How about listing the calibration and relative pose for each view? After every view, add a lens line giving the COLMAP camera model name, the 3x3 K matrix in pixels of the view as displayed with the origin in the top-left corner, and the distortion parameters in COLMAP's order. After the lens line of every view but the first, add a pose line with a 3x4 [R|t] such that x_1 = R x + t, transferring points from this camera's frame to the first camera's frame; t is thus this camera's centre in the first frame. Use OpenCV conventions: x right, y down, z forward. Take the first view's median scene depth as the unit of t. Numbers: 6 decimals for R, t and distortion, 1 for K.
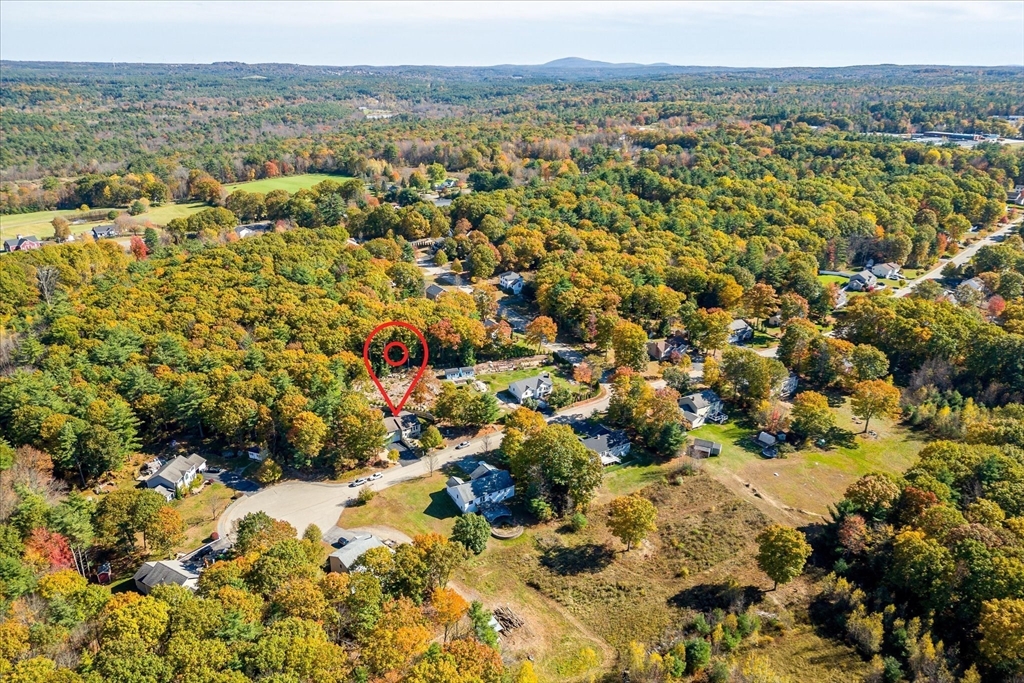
lens RADIAL K [[728.9, 0, 514.2], [0, 728.9, 341.8], [0, 0, 1]] dist [0.065922, -0.069126]
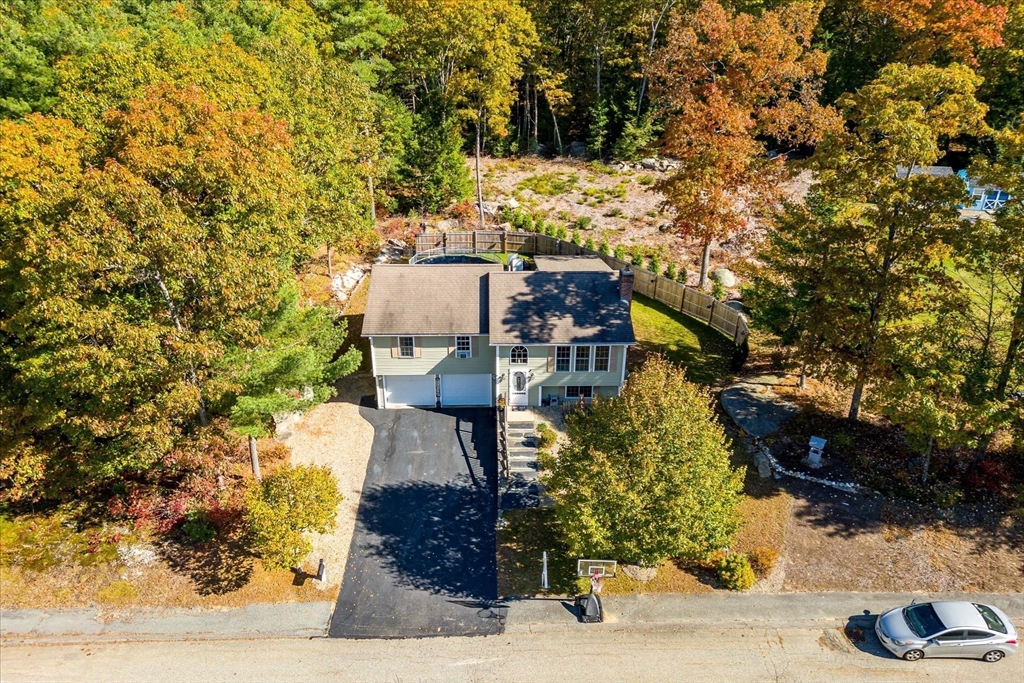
lens RADIAL K [[728.9, 0, 506.6], [0, 728.9, 340.3], [0, 0, 1]] dist [0.065922, -0.069126]
pose [[0.830980, 0.235040, -0.504211, -0.058658], [-0.197741, 0.971967, 0.127194, 0.076381], [0.519973, -0.005993, 0.854162, 0.670045]]
